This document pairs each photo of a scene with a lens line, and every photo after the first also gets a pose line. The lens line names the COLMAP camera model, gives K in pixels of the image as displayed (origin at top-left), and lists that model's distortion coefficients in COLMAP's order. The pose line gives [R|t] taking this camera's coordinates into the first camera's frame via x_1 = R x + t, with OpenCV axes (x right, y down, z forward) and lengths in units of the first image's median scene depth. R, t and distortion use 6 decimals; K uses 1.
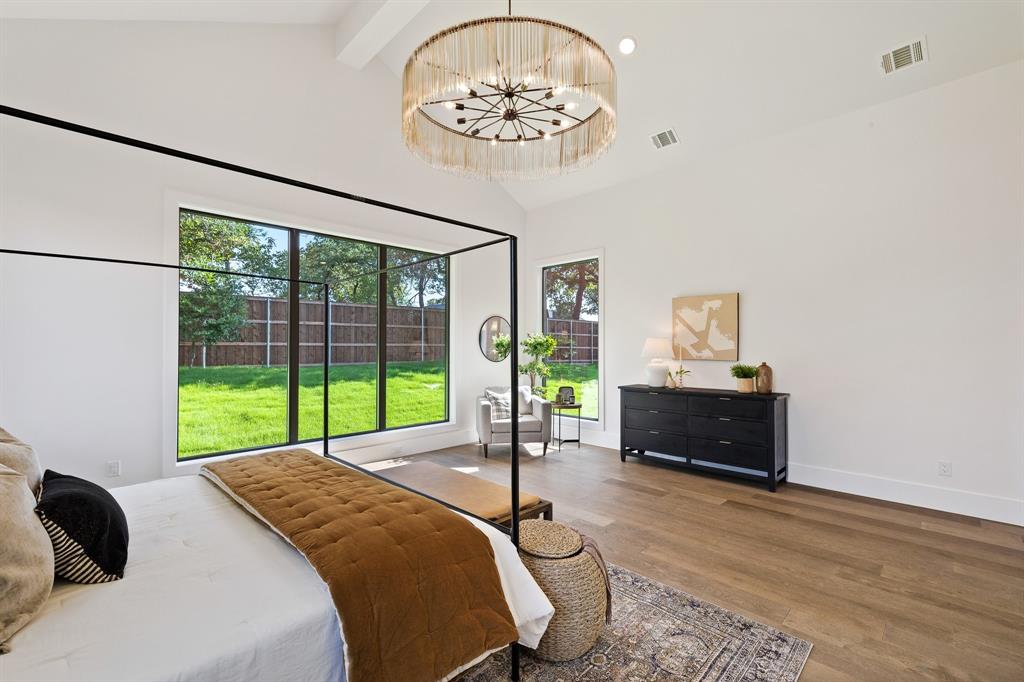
lens RADIAL K [[436.1, 0, 511.1], [0, 436.1, 345.2], [0, 0, 1]] dist [-0.002127, -0.000200]
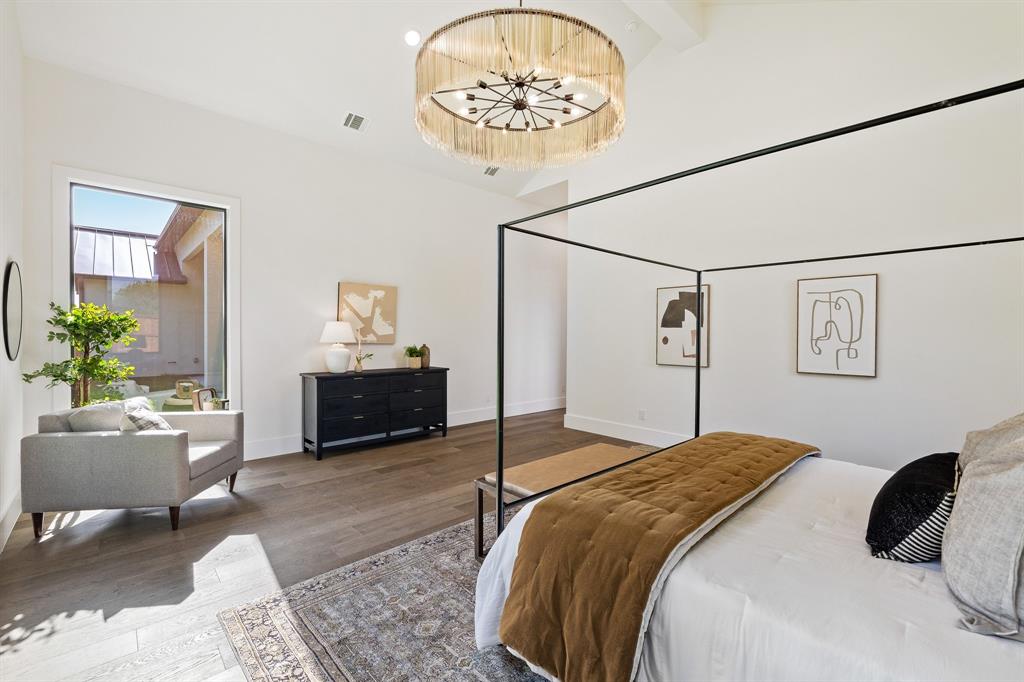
lens RADIAL K [[436.1, 0, 514.8], [0, 436.1, 340.2], [0, 0, 1]] dist [-0.002127, -0.000200]
pose [[0.022509, -0.007783, 0.999716, -0.694604], [-0.011507, 0.999901, 0.008043, 0.012996], [-0.999680, -0.011685, 0.022418, 0.663203]]
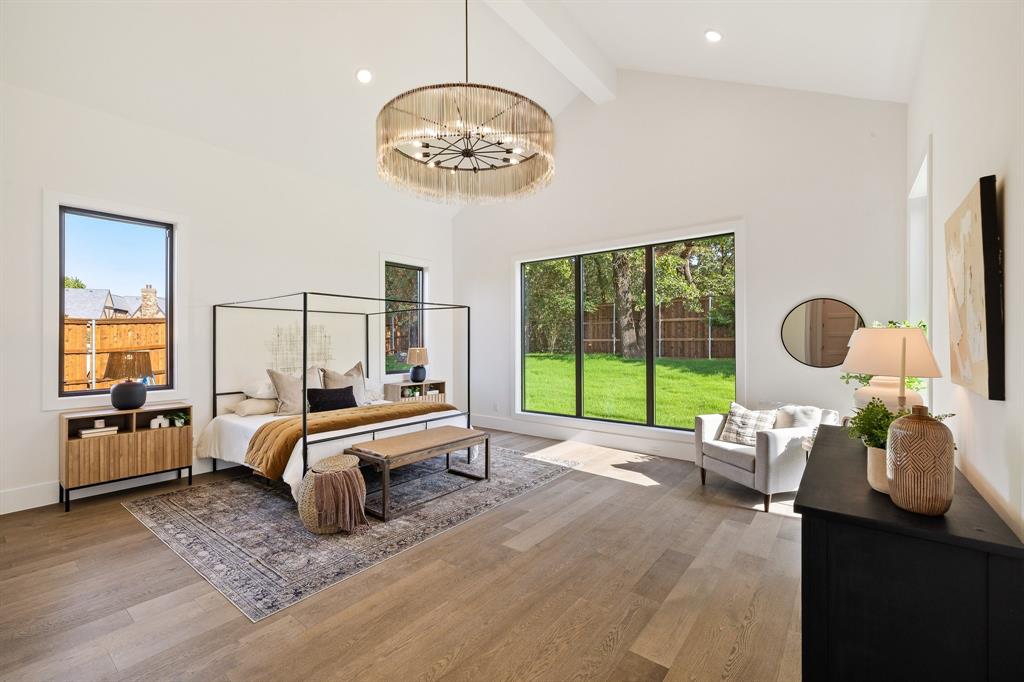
lens RADIAL K [[436.1, 0, 508.2], [0, 436.1, 341.5], [0, 0, 1]] dist [-0.002127, -0.000200]
pose [[0.122954, -0.000062, -0.992412, 0.799553], [0.007833, 0.999969, 0.000908, -0.005419], [0.992381, -0.007885, 0.122951, 0.648096]]
